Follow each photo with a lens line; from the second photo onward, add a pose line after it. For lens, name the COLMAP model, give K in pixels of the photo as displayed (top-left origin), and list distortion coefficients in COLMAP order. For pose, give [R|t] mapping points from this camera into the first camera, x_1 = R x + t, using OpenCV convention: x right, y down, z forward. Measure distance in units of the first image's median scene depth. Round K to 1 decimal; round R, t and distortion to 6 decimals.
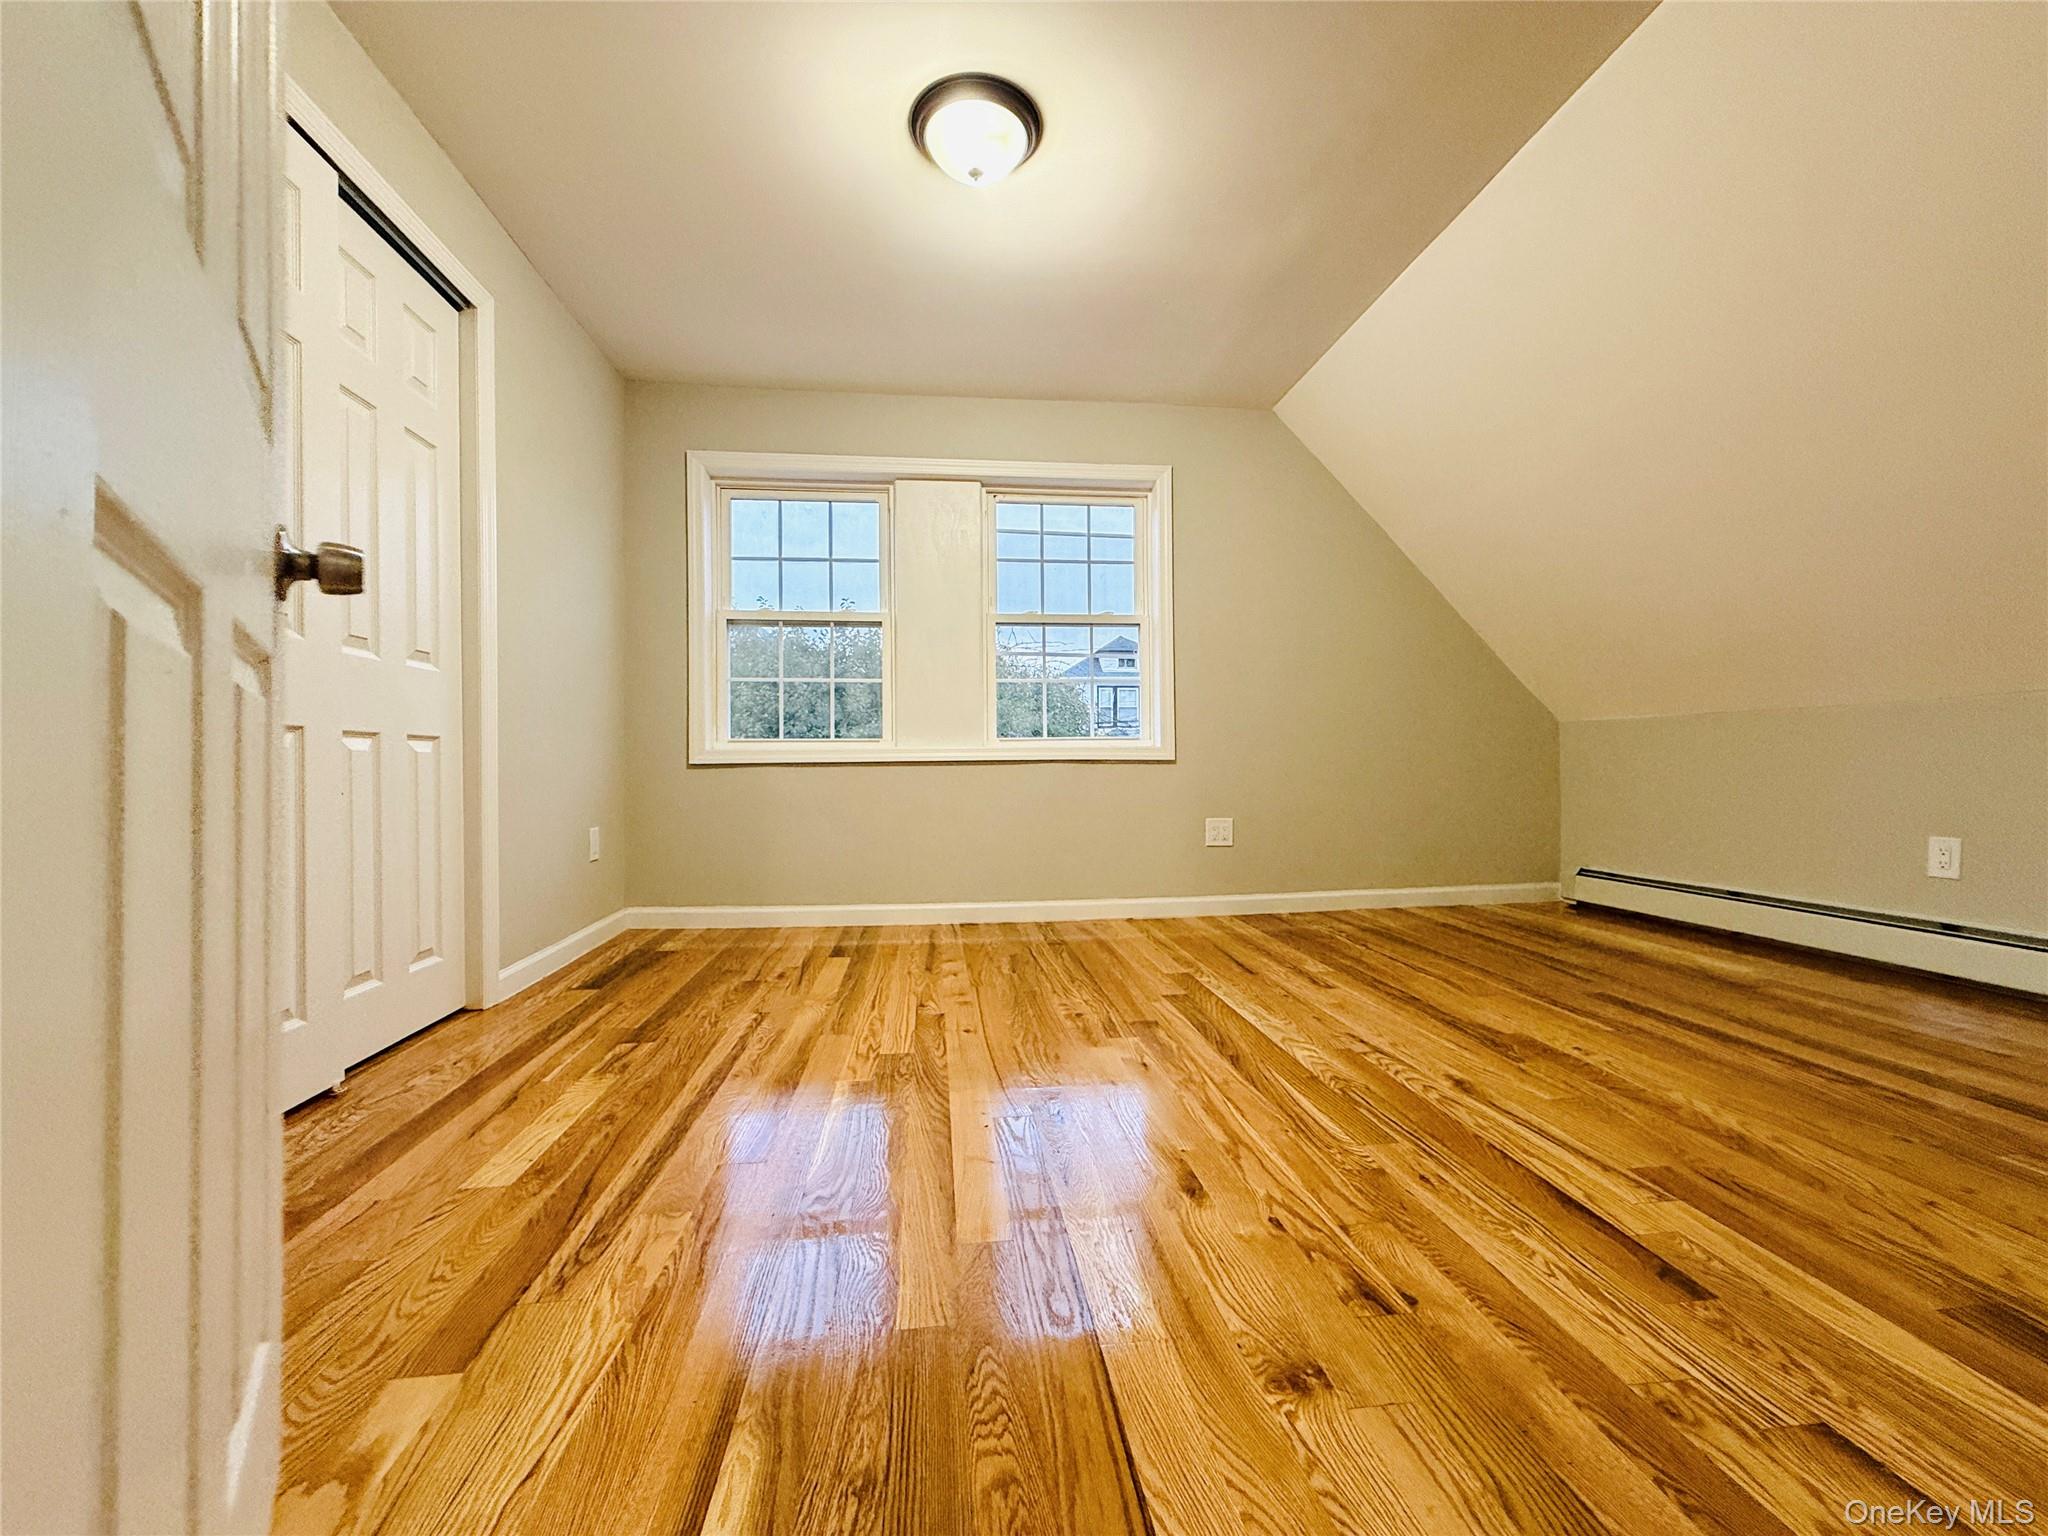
lens RADIAL K [[819.7, 0, 1021.8], [0, 819.7, 769.0], [0, 0, 1]] dist [0.001368, -0.000722]
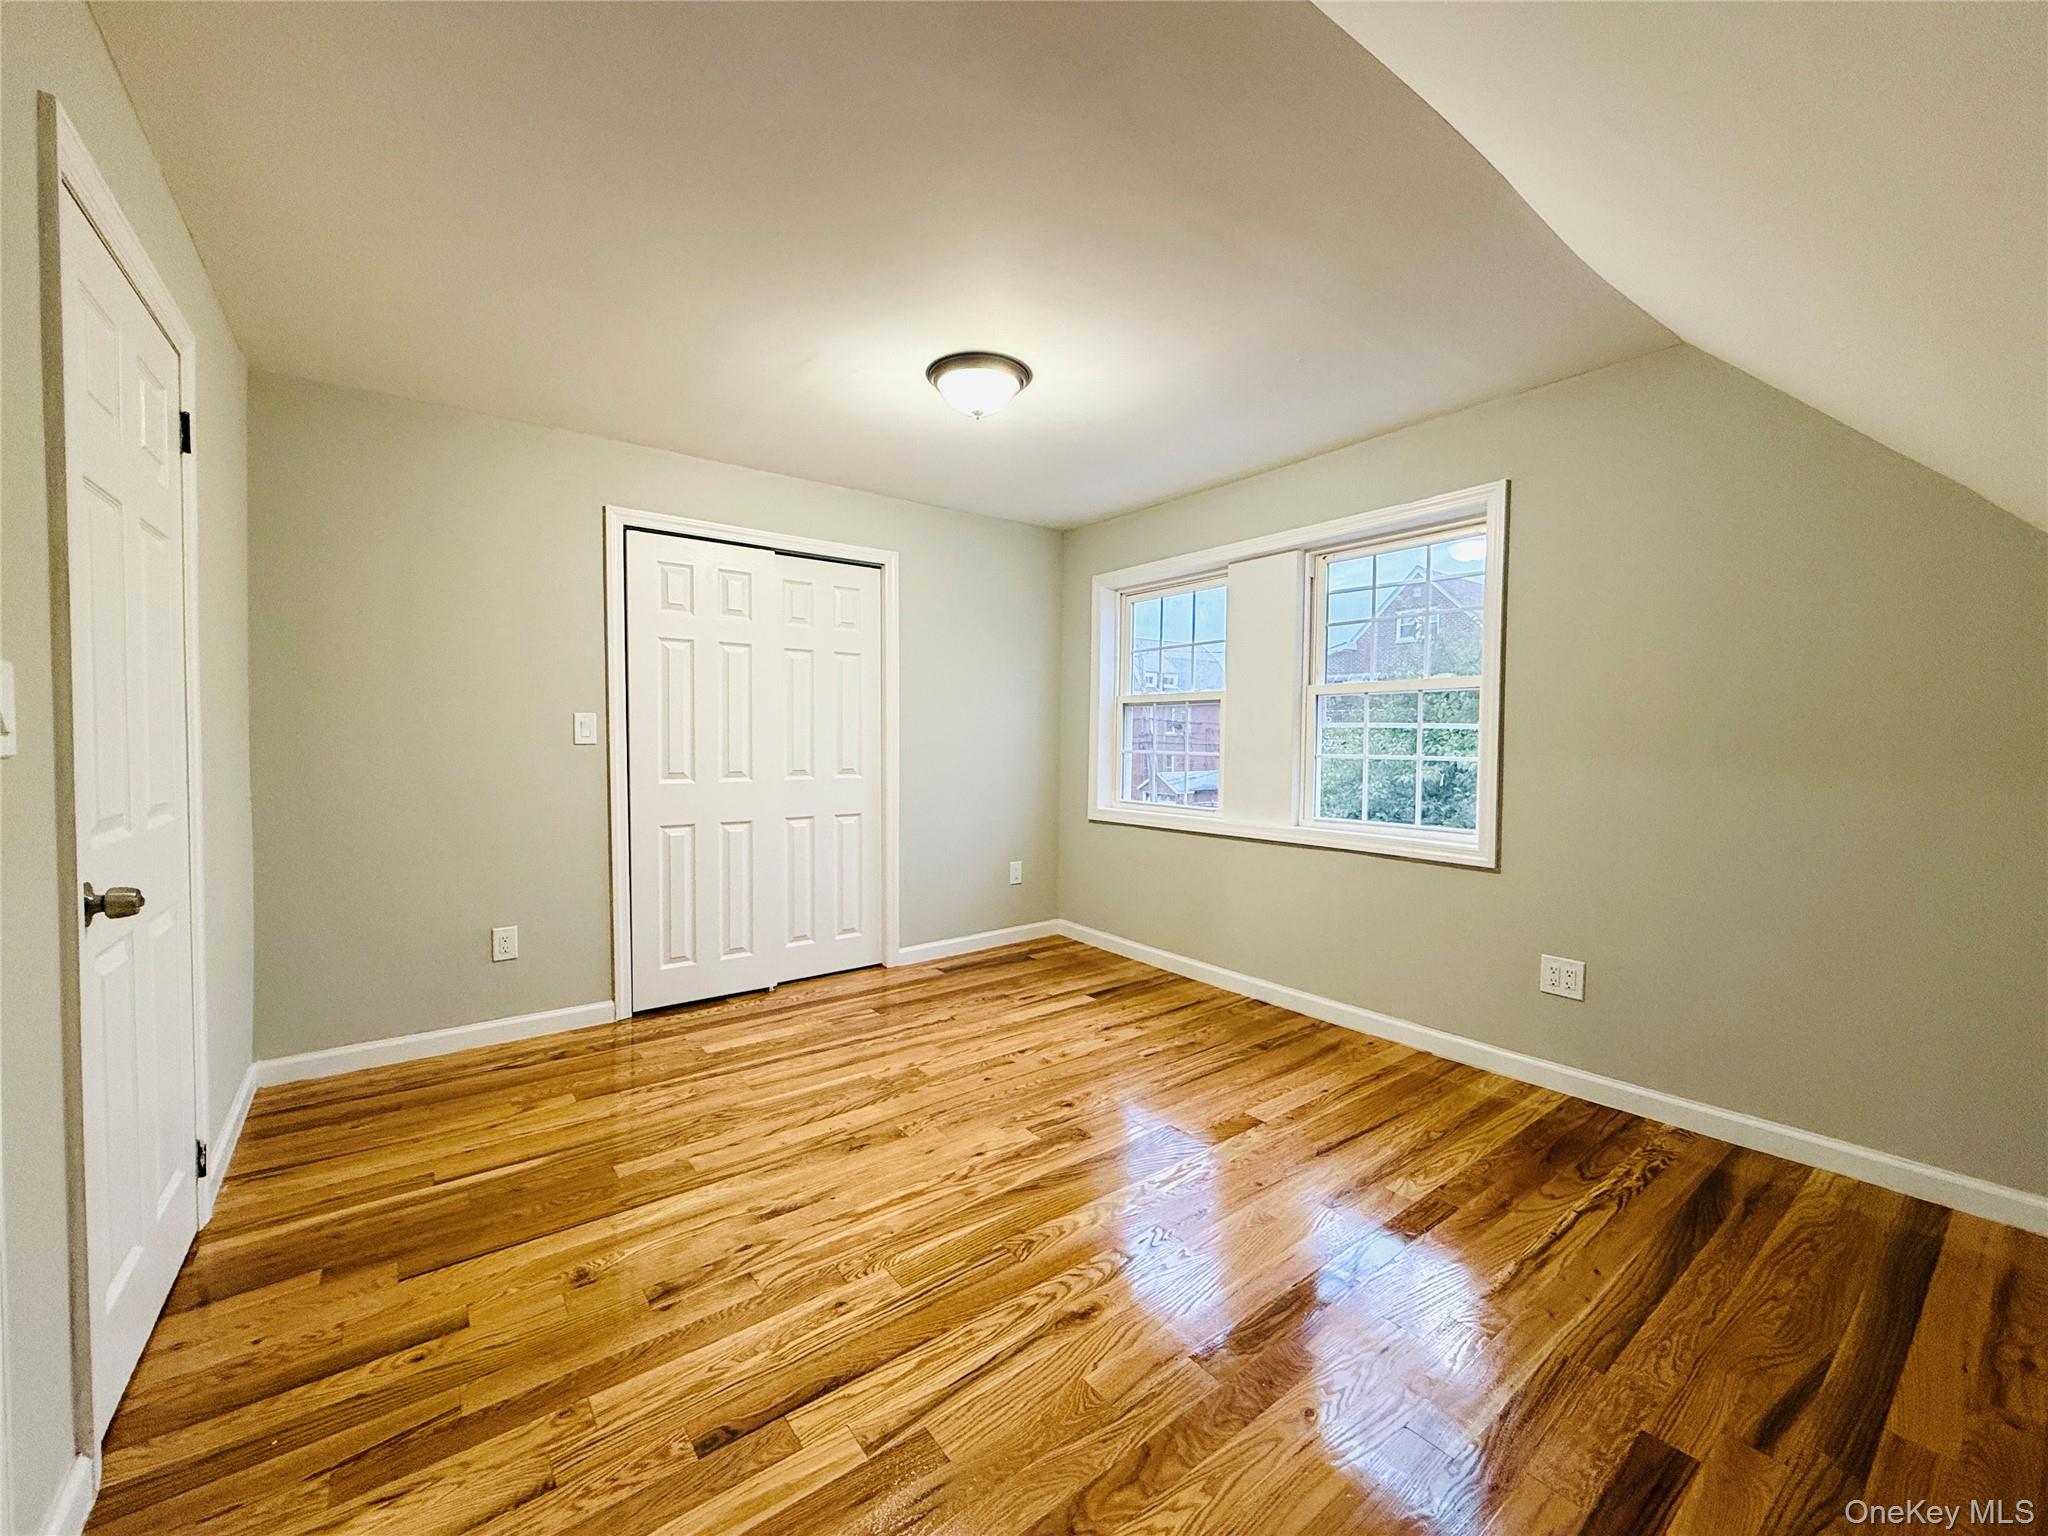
lens RADIAL K [[819.7, 0, 1024.1], [0, 819.7, 763.0], [0, 0, 1]] dist [0.001368, -0.000722]
pose [[0.505255, 0.035735, -0.862230, 1.238748], [-0.009923, 0.999317, 0.035602, -0.262977], [0.862913, -0.009433, 0.505265, 0.471002]]
